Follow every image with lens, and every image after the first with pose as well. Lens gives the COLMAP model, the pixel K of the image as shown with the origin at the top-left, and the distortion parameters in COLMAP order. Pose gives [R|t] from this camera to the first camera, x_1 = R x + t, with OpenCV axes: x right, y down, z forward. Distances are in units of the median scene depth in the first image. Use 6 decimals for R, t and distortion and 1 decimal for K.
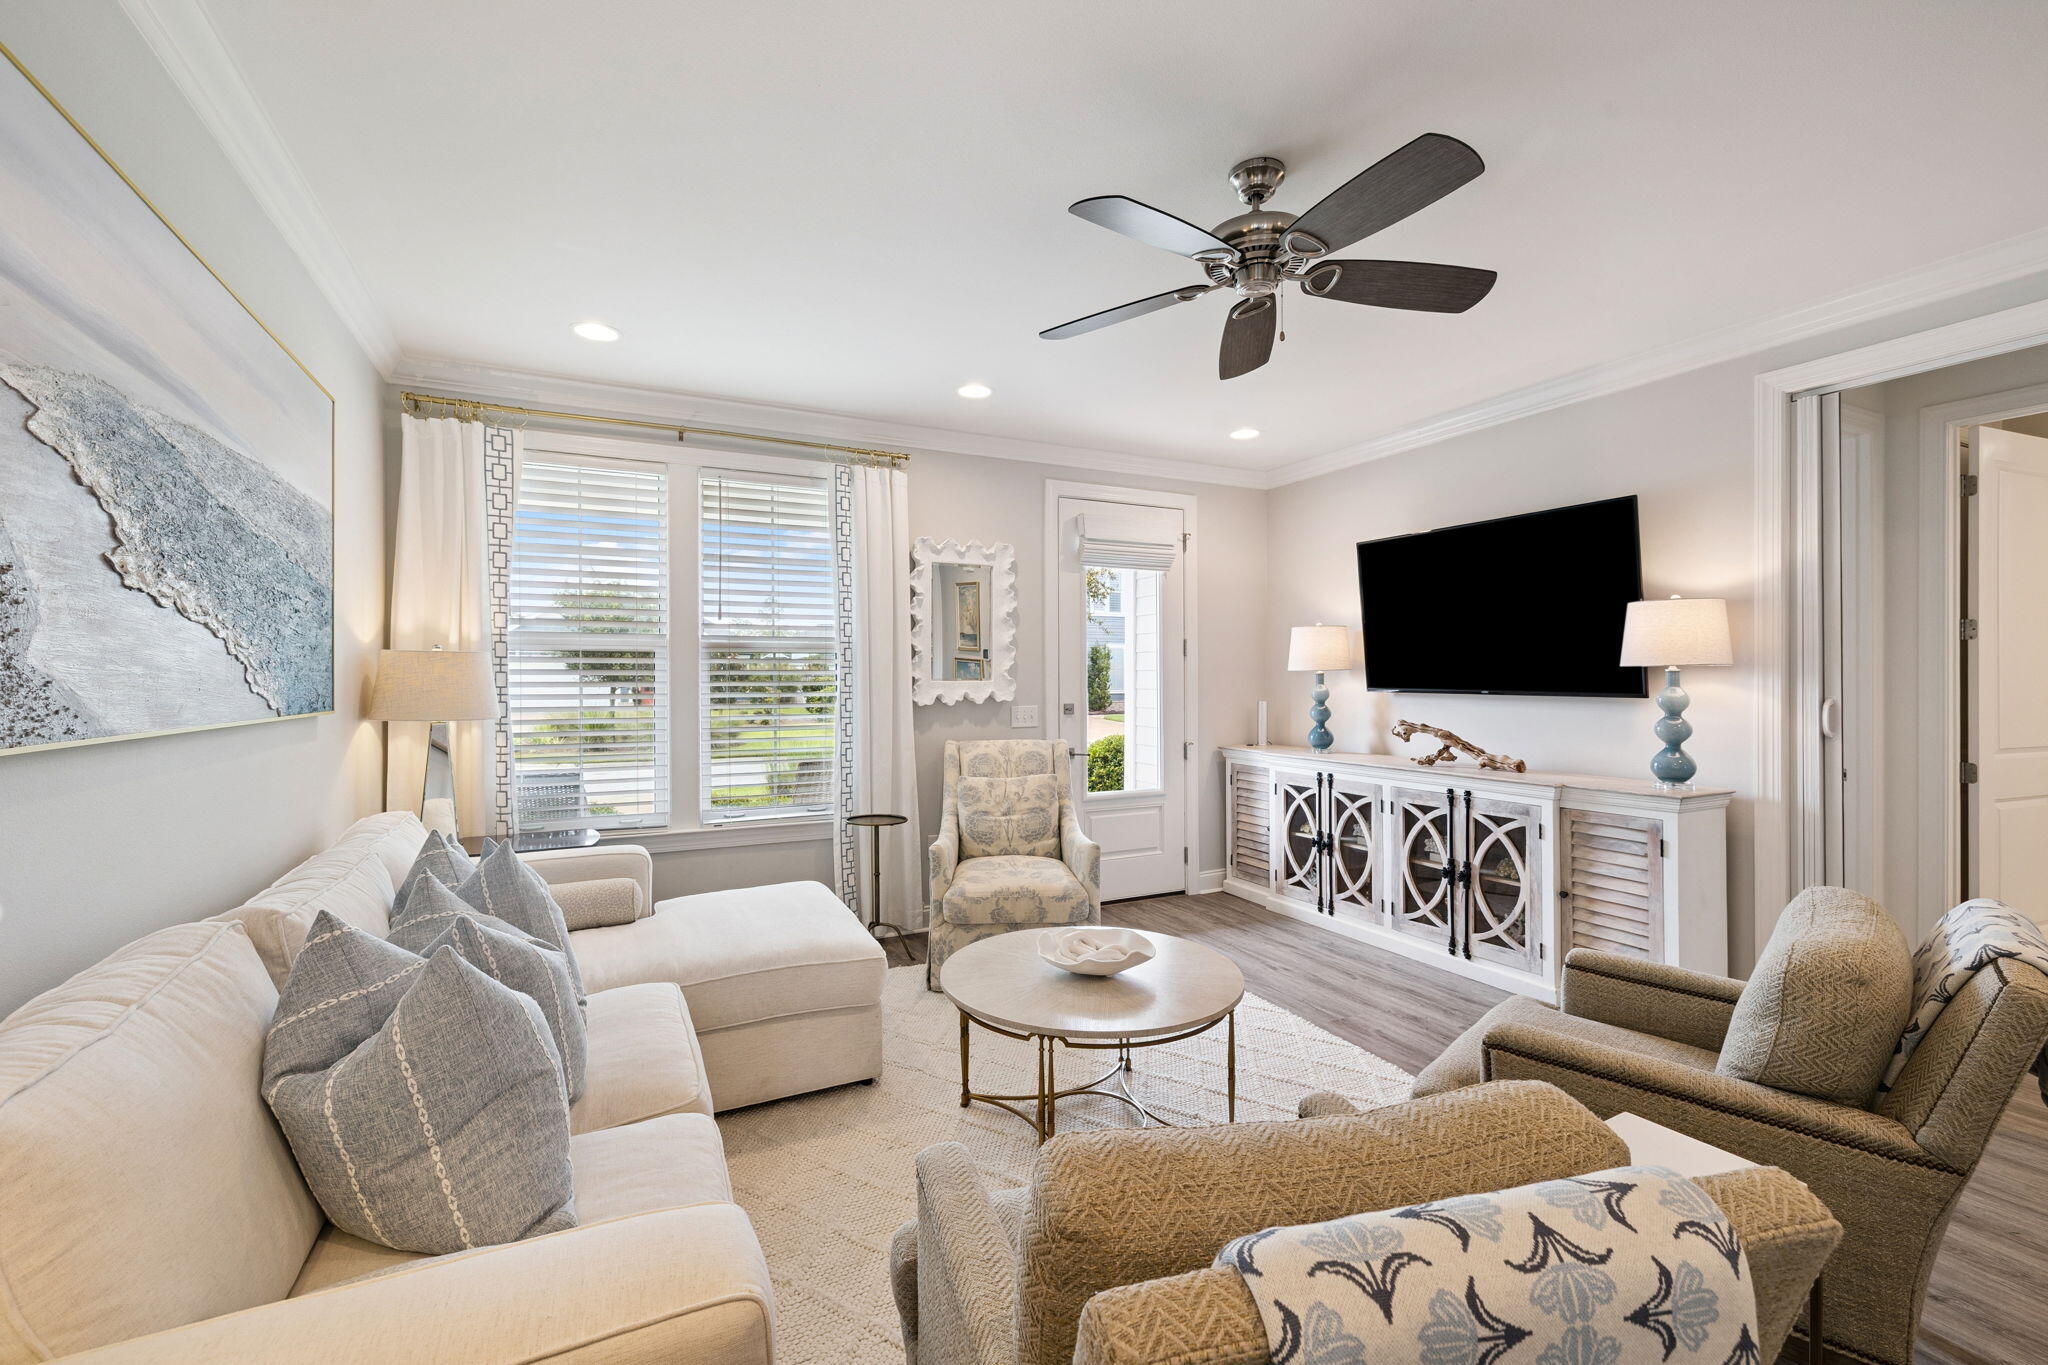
lens RADIAL K [[876.3, 0, 1015.5], [0, 876.3, 680.4], [0, 0, 1]] dist [-0.003576, 0.001815]
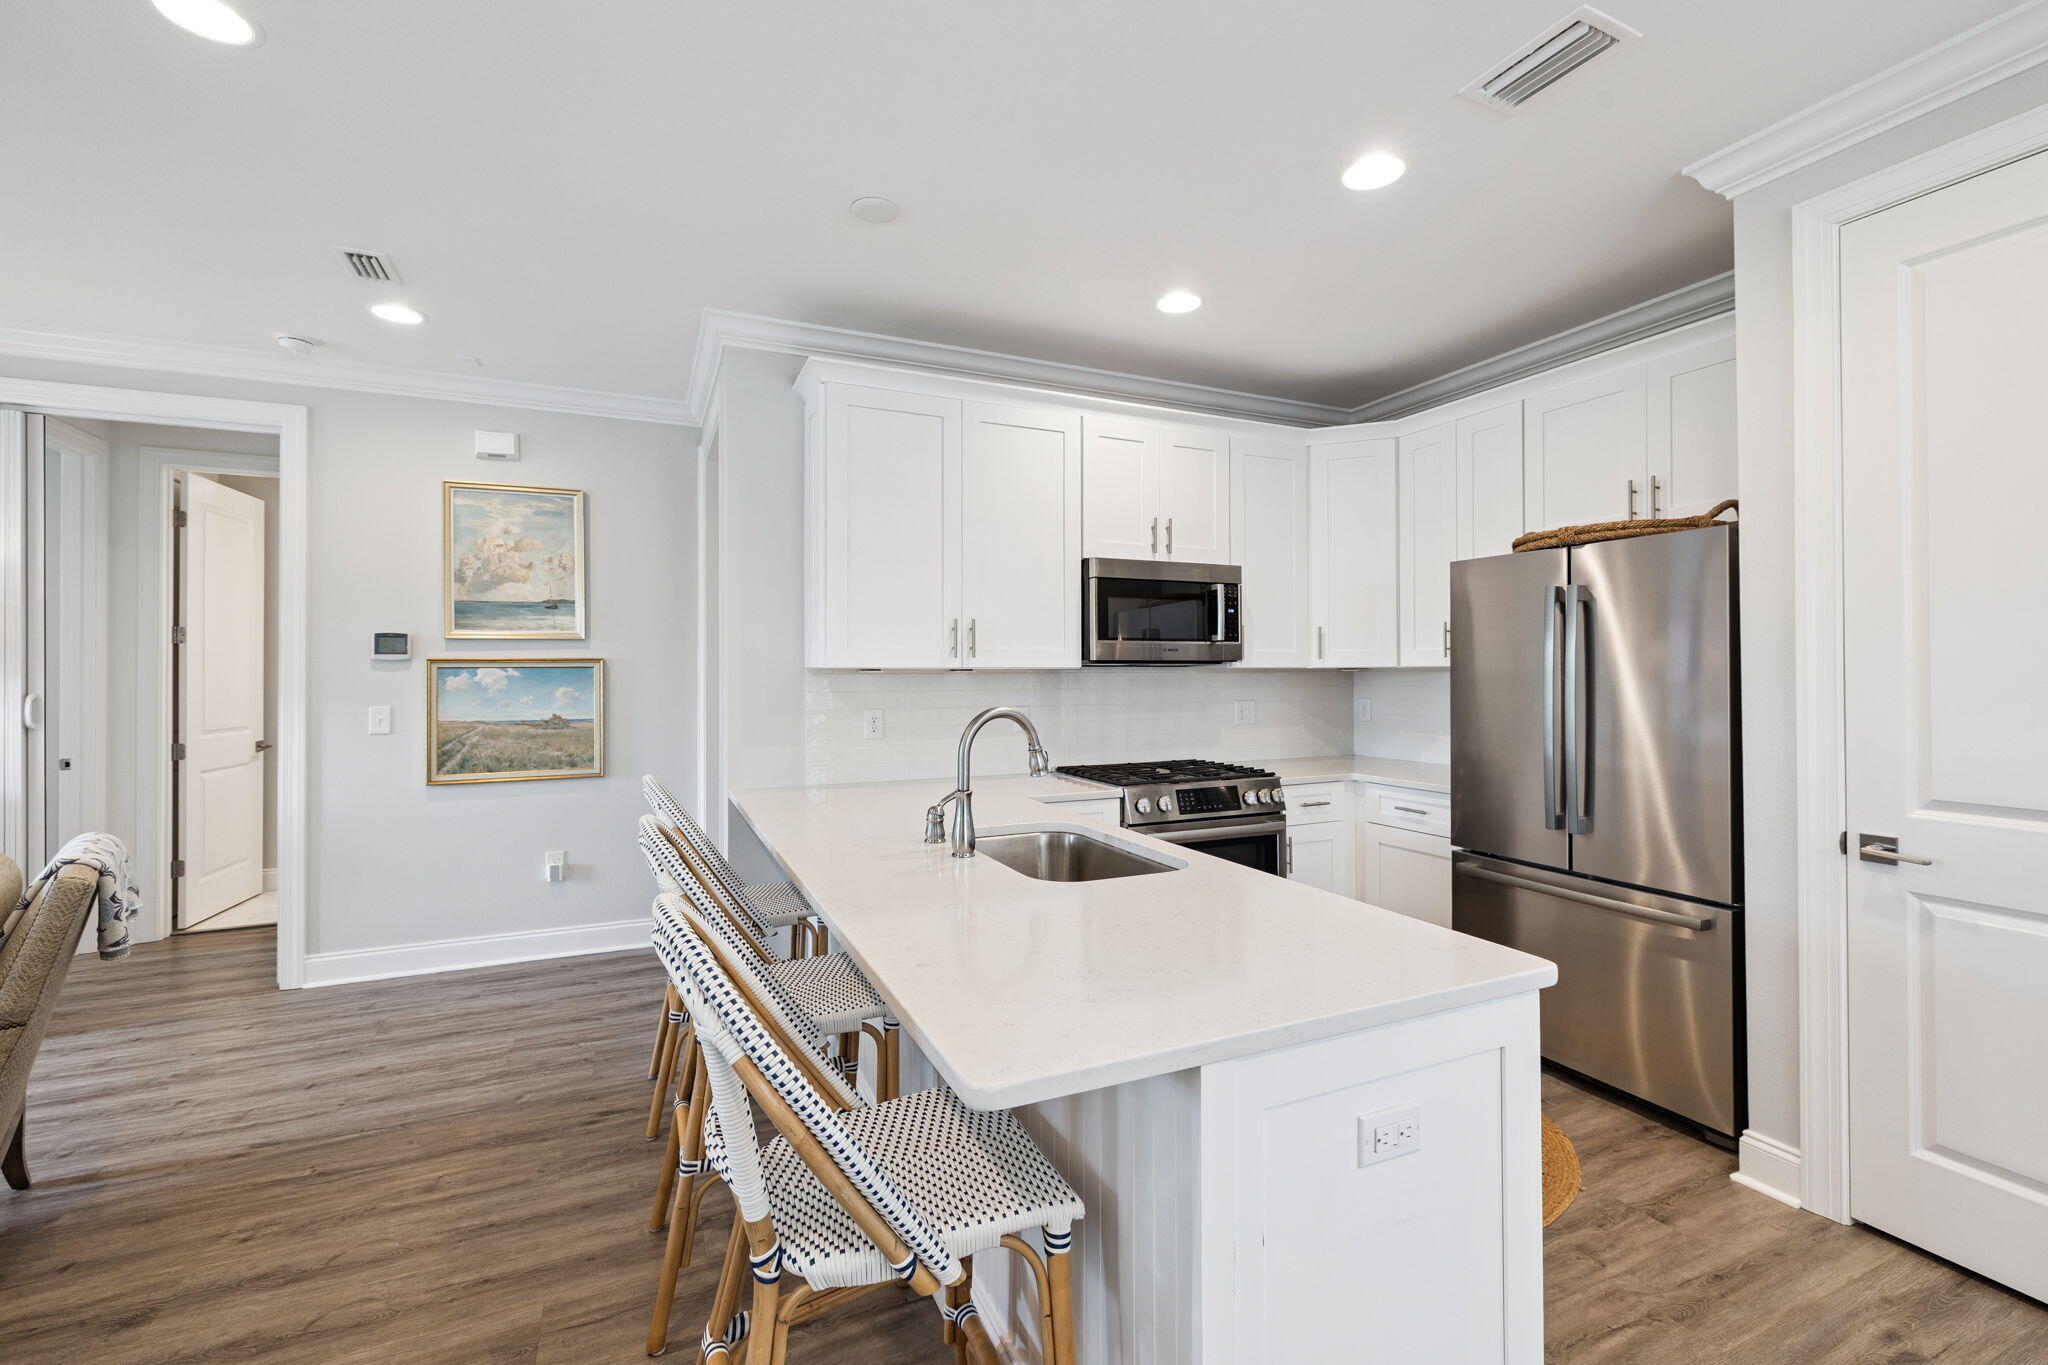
lens RADIAL K [[876.3, 0, 1031.9], [0, 876.3, 666.1], [0, 0, 1]] dist [-0.003576, 0.001815]
pose [[0.033729, 0.010025, 0.999381, -0.092977], [0.004974, 0.999936, -0.010198, 0.003698], [-0.999419, 0.005314, 0.033677, -0.226371]]
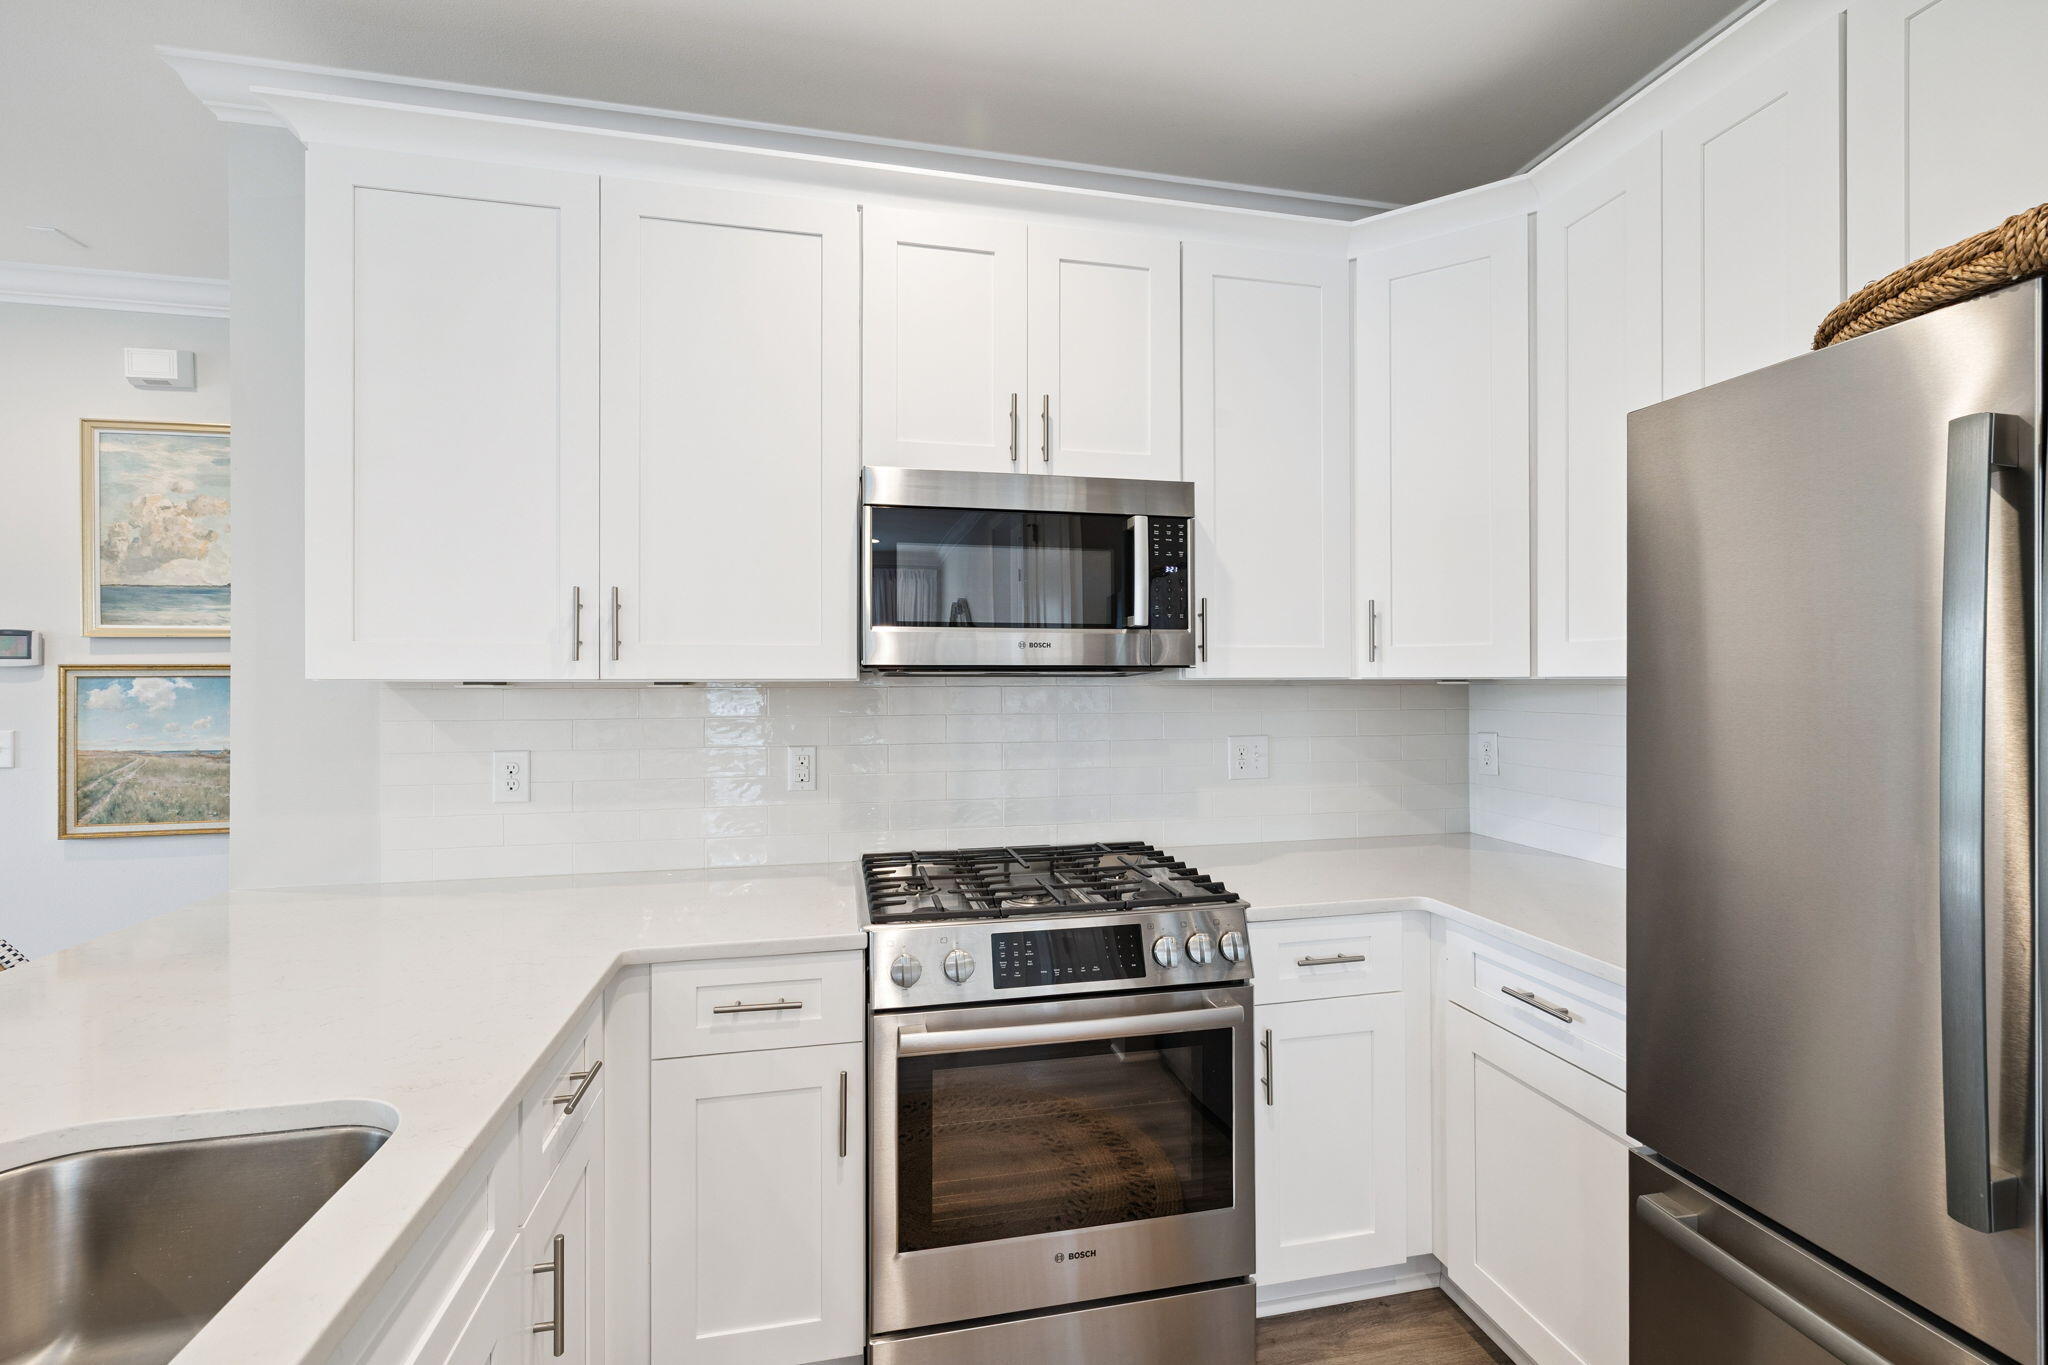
lens RADIAL K [[876.3, 0, 1024.5], [0, 876.3, 675.4], [0, 0, 1]] dist [-0.003576, 0.001815]
pose [[0.243981, 0.005008, 0.969767, 0.382205], [0.003225, 0.999977, -0.005975, -0.002841], [-0.969775, 0.004585, 0.243960, -0.457983]]
